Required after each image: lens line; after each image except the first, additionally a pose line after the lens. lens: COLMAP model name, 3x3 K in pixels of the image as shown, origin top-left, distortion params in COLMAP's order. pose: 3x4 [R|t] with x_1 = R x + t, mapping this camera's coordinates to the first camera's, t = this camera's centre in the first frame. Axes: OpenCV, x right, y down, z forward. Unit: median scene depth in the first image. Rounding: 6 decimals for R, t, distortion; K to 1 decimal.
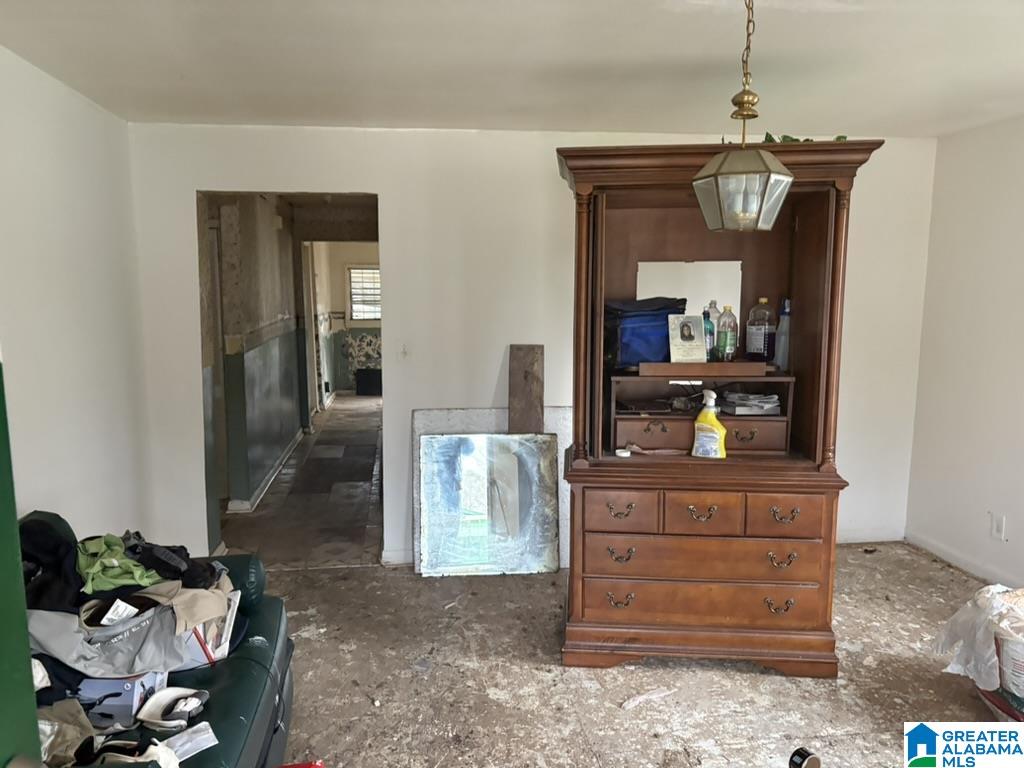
lens RADIAL K [[773.8, 0, 511.1], [0, 773.8, 386.6], [0, 0, 1]] dist [0.012427, -0.018880]
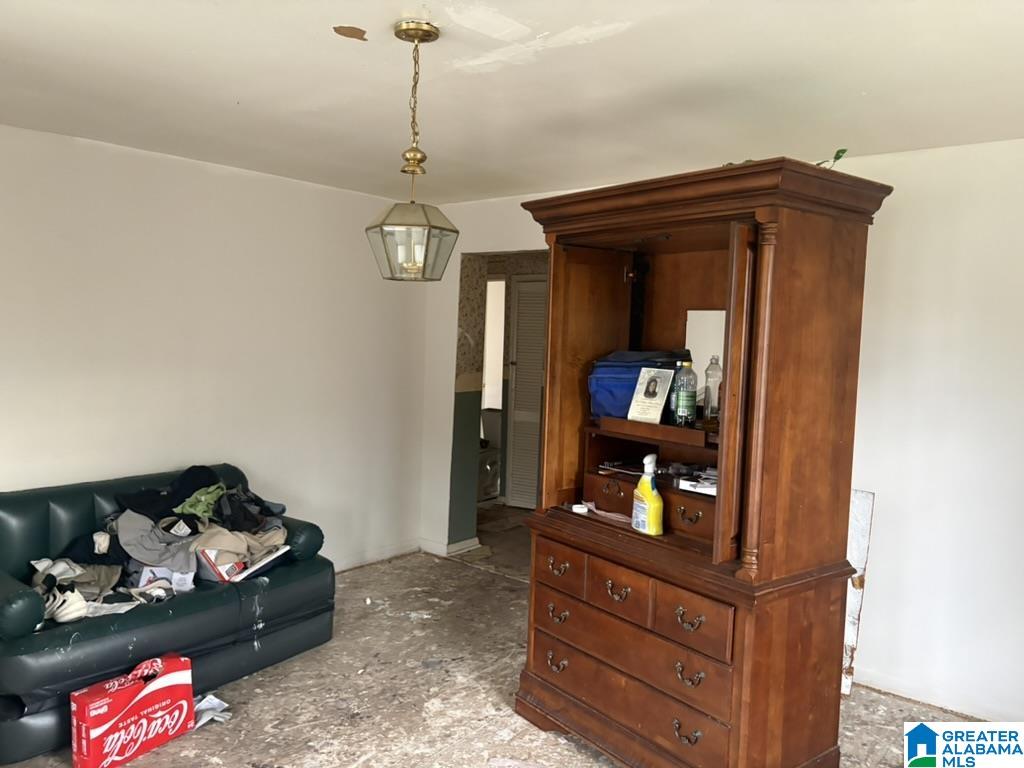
lens RADIAL K [[773.8, 0, 513.4], [0, 773.8, 381.0], [0, 0, 1]] dist [0.012427, -0.018880]
pose [[0.693150, 0.078295, -0.716528, 0.759445], [-0.128884, 0.991525, -0.016335, -0.043665], [0.709177, 0.103672, 0.697367, 0.268540]]
